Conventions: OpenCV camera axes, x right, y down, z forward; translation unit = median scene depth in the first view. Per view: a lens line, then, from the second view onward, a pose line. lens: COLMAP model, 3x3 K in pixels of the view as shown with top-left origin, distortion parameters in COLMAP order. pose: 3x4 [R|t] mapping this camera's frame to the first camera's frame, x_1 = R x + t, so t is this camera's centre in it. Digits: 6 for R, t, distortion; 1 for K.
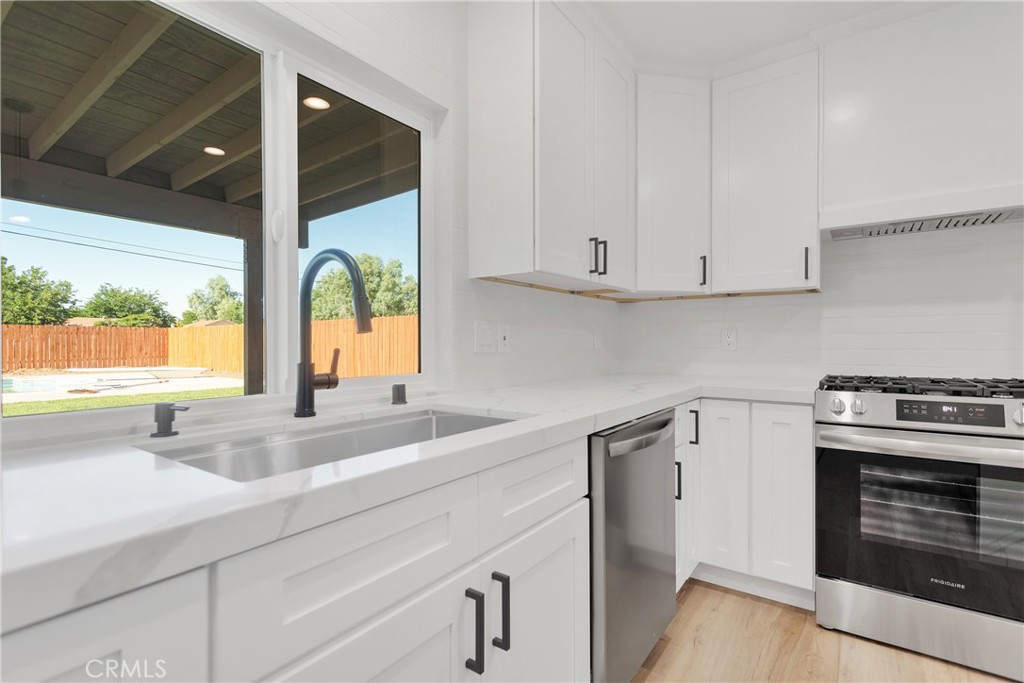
lens RADIAL K [[482.3, 0, 521.8], [0, 482.3, 344.9], [0, 0, 1]] dist [0.000584, -0.000207]
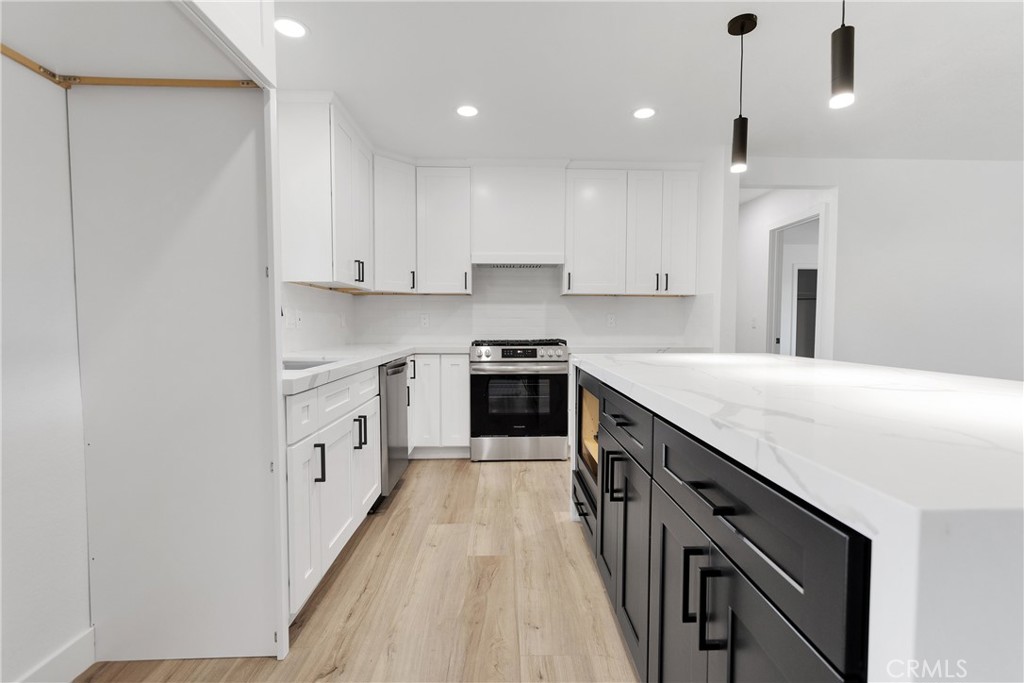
lens RADIAL K [[482.3, 0, 521.8], [0, 482.3, 344.9], [0, 0, 1]] dist [0.000584, -0.000207]
pose [[0.791183, -0.024710, 0.611080, -0.440072], [0.000302, 0.999199, 0.040012, 0.007266], [-0.611579, -0.031472, 0.790557, -0.706239]]
